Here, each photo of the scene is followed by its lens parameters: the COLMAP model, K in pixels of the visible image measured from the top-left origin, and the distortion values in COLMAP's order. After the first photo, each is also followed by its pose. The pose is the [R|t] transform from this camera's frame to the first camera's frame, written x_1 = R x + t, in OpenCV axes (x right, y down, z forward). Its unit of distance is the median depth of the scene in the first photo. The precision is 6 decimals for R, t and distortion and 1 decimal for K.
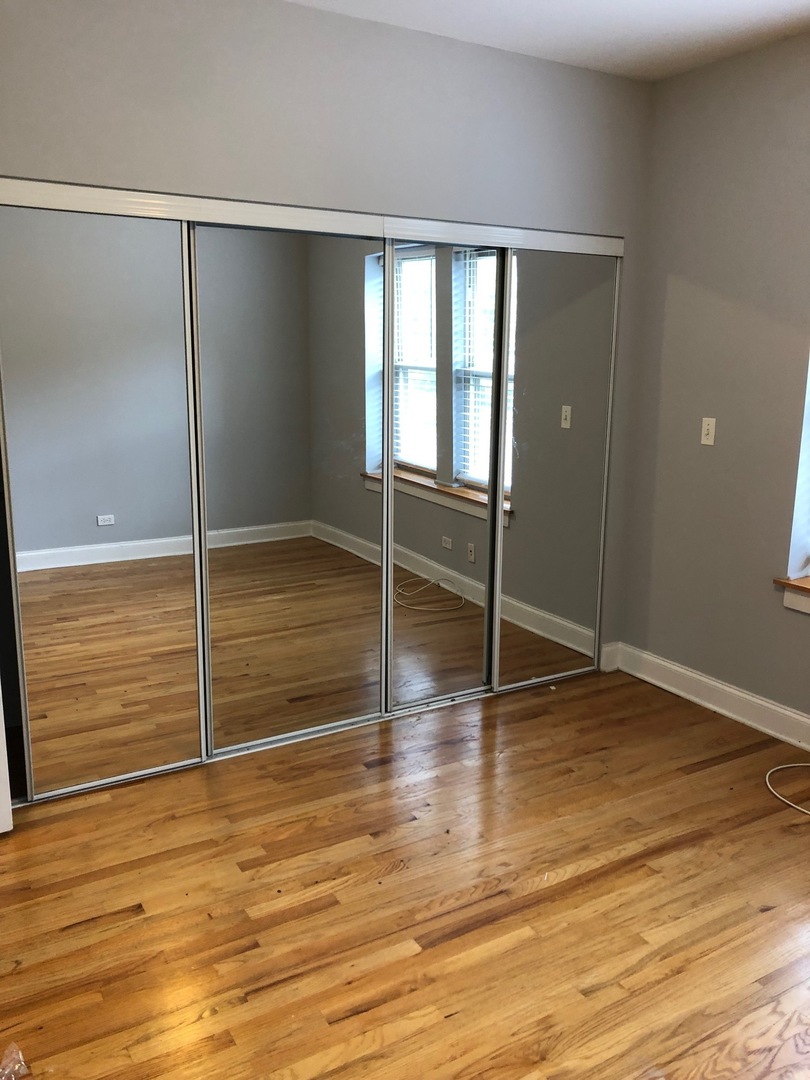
lens RADIAL K [[874.7, 0, 409.6], [0, 874.7, 538.2], [0, 0, 1]] dist [0.035730, -0.027499]
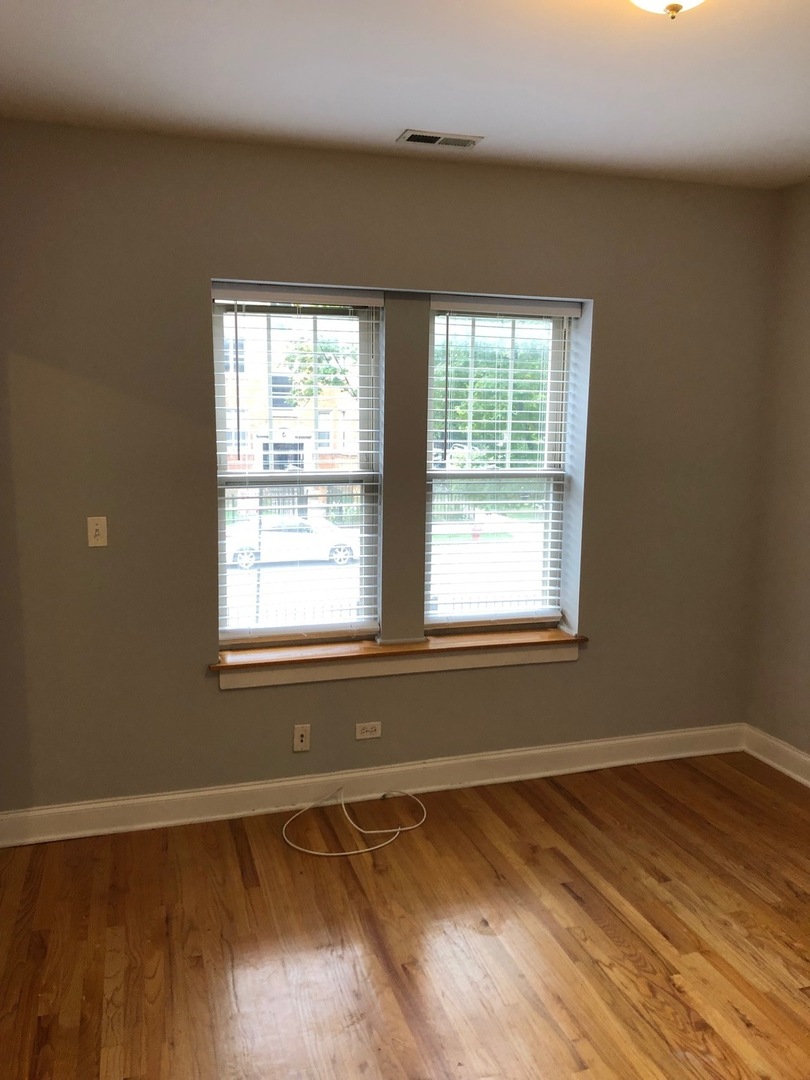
lens RADIAL K [[874.7, 0, 409.6], [0, 874.7, 538.2], [0, 0, 1]] dist [0.035730, -0.027499]
pose [[0.249498, -0.141722, 0.957949, -0.439887], [0.201129, 0.975245, 0.091897, -0.134382], [-0.947258, 0.169743, 0.271826, 0.461275]]
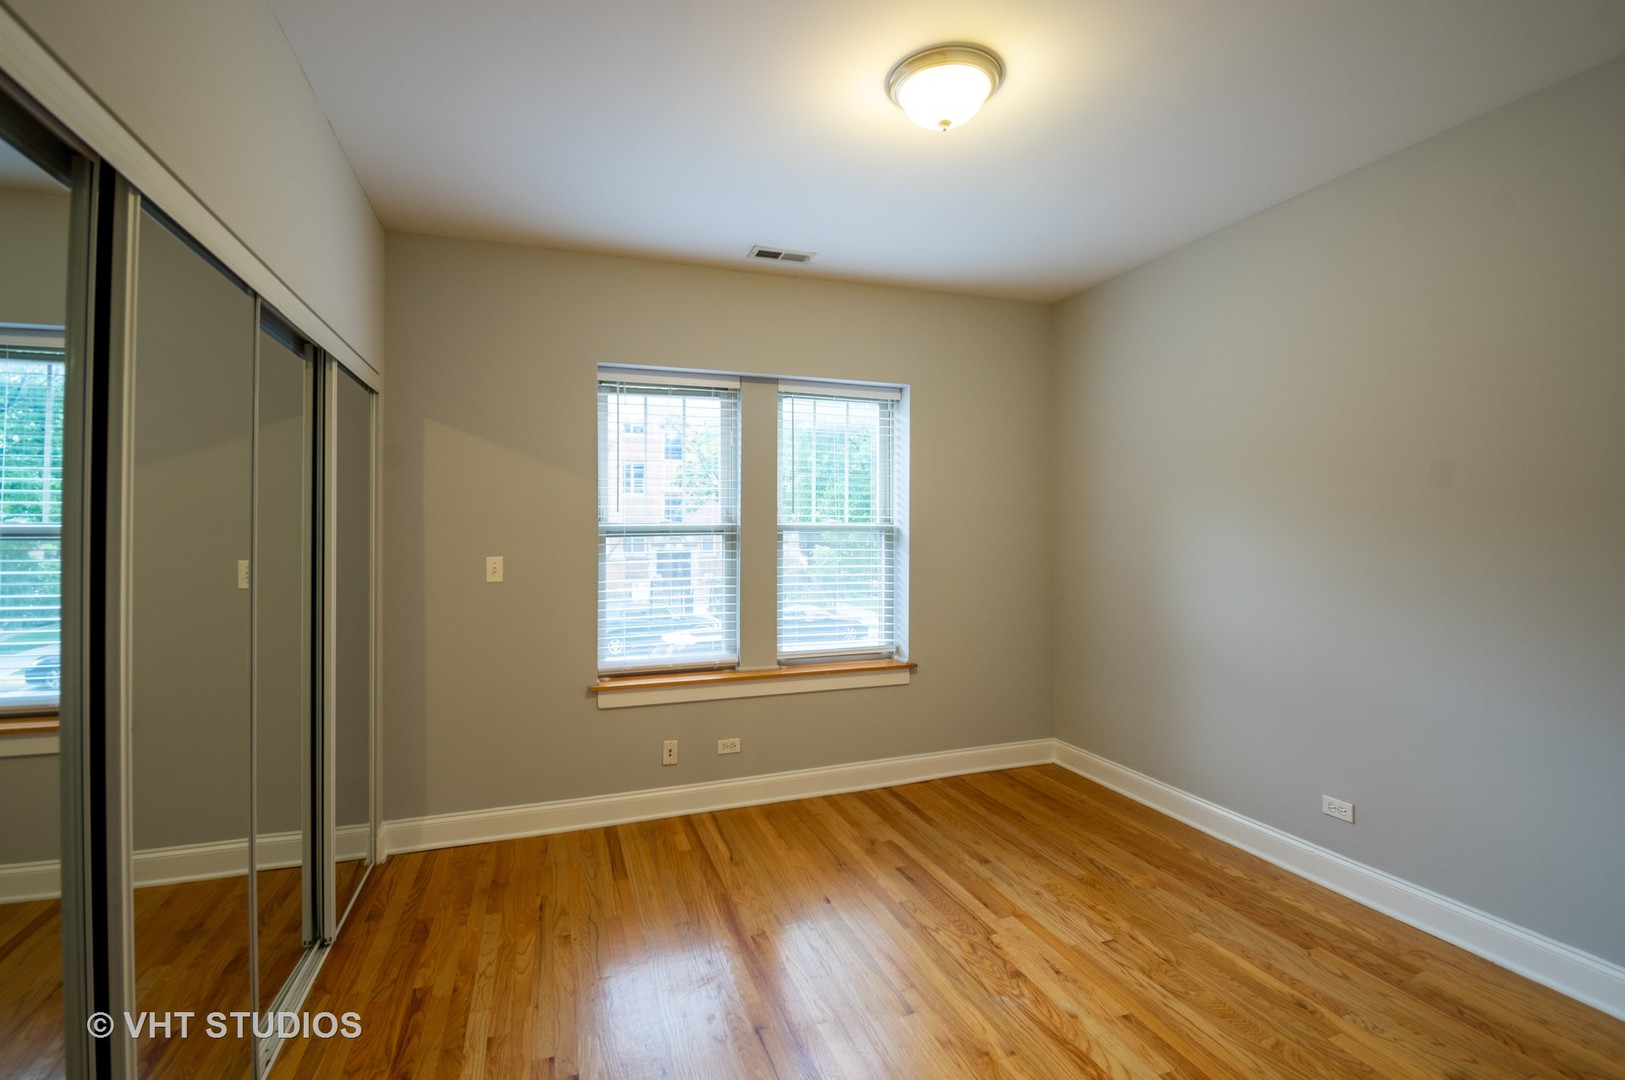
lens RADIAL K [[732.6, 0, 810.4], [0, 732.6, 532.4], [0, 0, 1]] dist [0.000223, 0.000135]
pose [[0.211524, -0.011193, 0.977309, -0.437130], [0.214560, 0.976074, -0.035260, -0.053406], [-0.953531, 0.217150, 0.208865, 0.451789]]
